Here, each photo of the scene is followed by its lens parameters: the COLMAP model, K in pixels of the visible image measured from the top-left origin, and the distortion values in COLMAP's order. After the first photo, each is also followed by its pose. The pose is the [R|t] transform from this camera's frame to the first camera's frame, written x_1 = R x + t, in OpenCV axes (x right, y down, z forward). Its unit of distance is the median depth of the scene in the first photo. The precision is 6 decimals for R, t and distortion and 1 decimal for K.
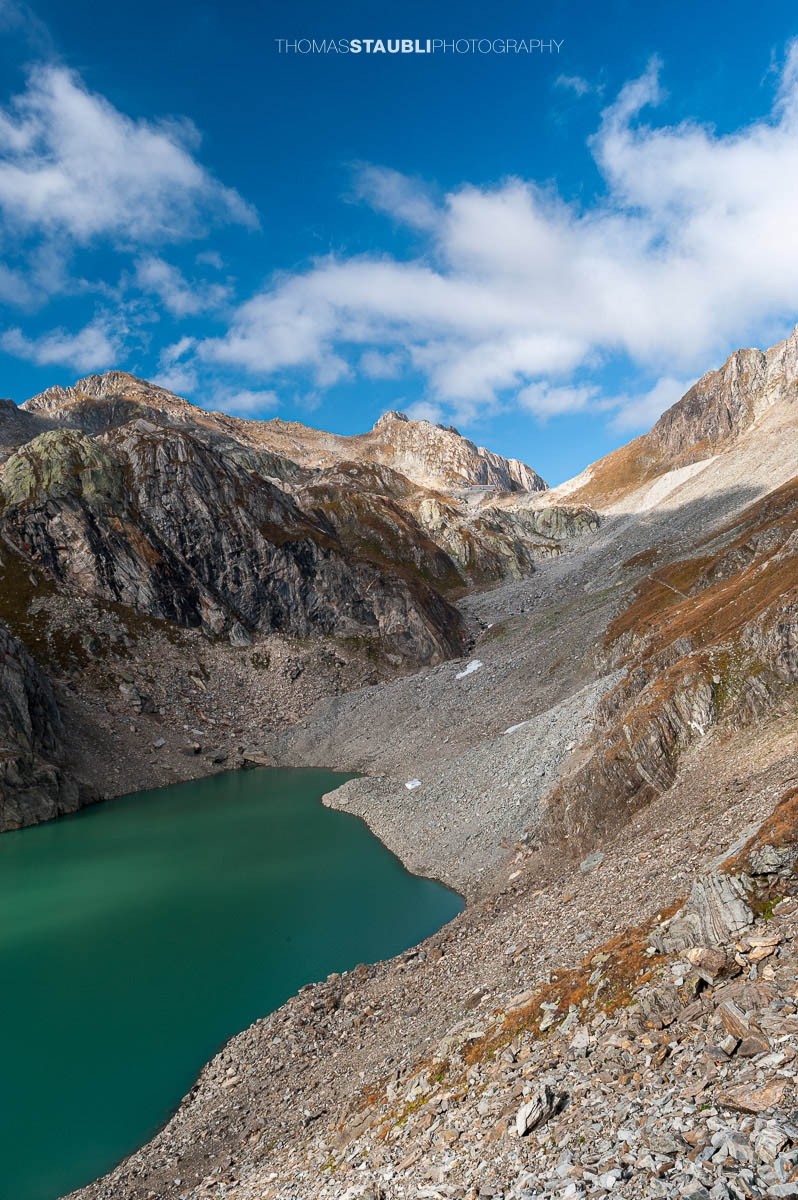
lens RADIAL K [[834.7, 0, 399.0], [0, 834.7, 600.0], [0, 0, 1]] dist [-0.002160, 0.000015]
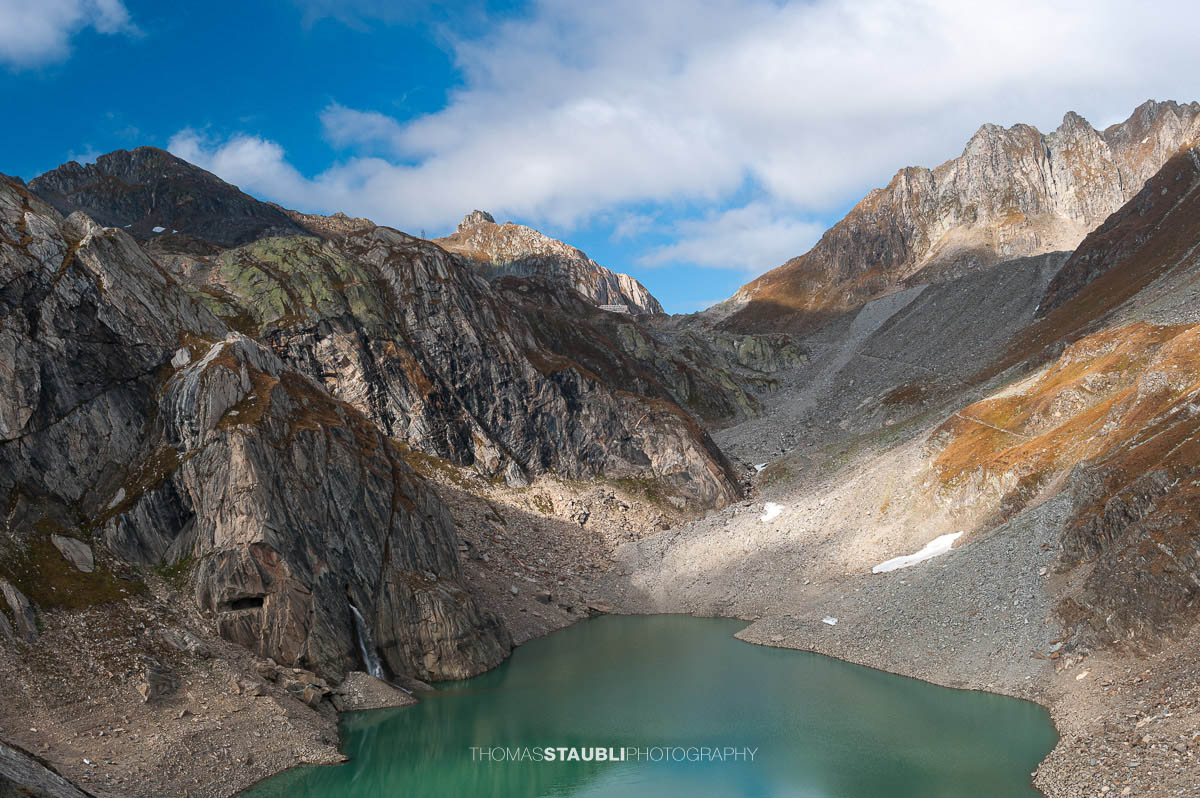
lens RADIAL K [[1041.8, 0, 600.0], [0, 1041.8, 399.0], [0, 0, 1]] dist [-0.016189, -0.006371]
pose [[0.983154, 0.014495, 0.182205, -0.301293], [-0.007153, 0.999138, -0.040884, 0.005352], [-0.182641, 0.038892, 0.982410, -0.111916]]
